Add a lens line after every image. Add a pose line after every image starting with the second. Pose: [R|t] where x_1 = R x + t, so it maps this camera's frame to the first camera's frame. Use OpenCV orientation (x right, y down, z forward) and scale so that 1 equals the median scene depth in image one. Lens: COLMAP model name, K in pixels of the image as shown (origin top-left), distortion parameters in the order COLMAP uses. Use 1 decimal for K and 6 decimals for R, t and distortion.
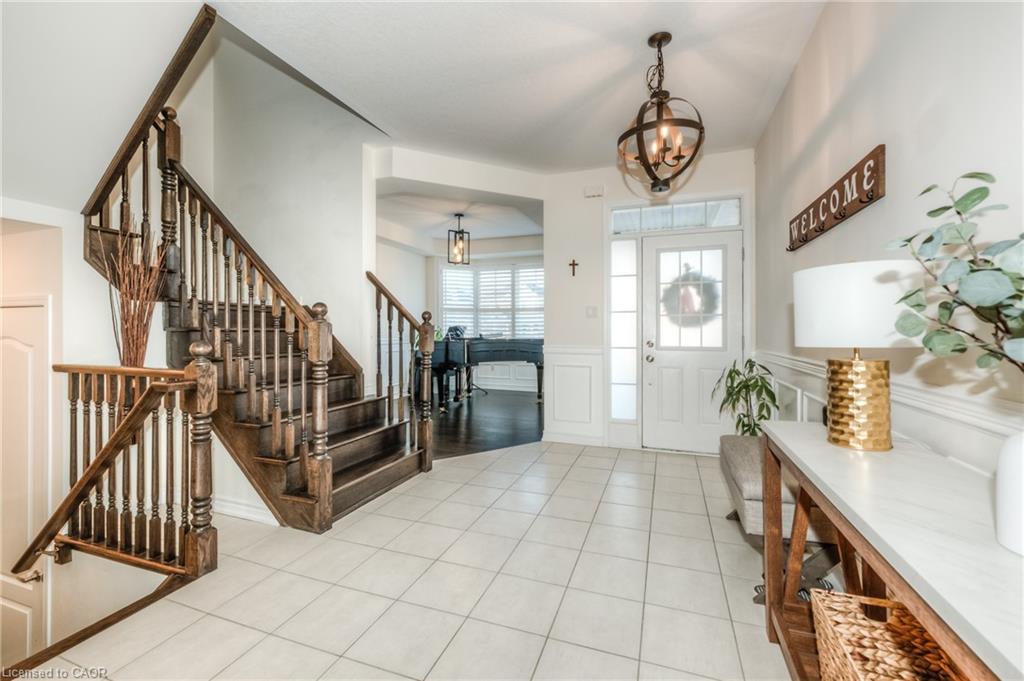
lens RADIAL K [[428.9, 0, 512.3], [0, 428.9, 332.4], [0, 0, 1]] dist [-0.006191, 0.000426]
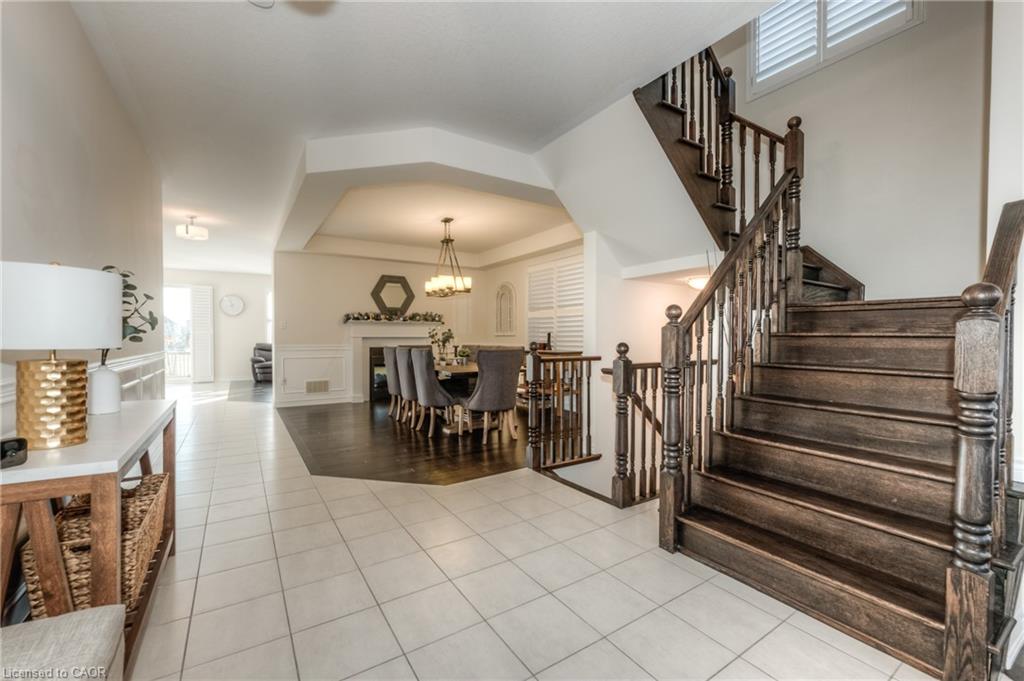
lens RADIAL K [[428.9, 0, 515.4], [0, 428.9, 342.4], [0, 0, 1]] dist [-0.006191, 0.000426]
pose [[-0.602391, 0.010595, -0.798131, 0.591374], [-0.003403, 0.999869, 0.015842, -0.002721], [0.798194, 0.012259, -0.602276, 1.523571]]
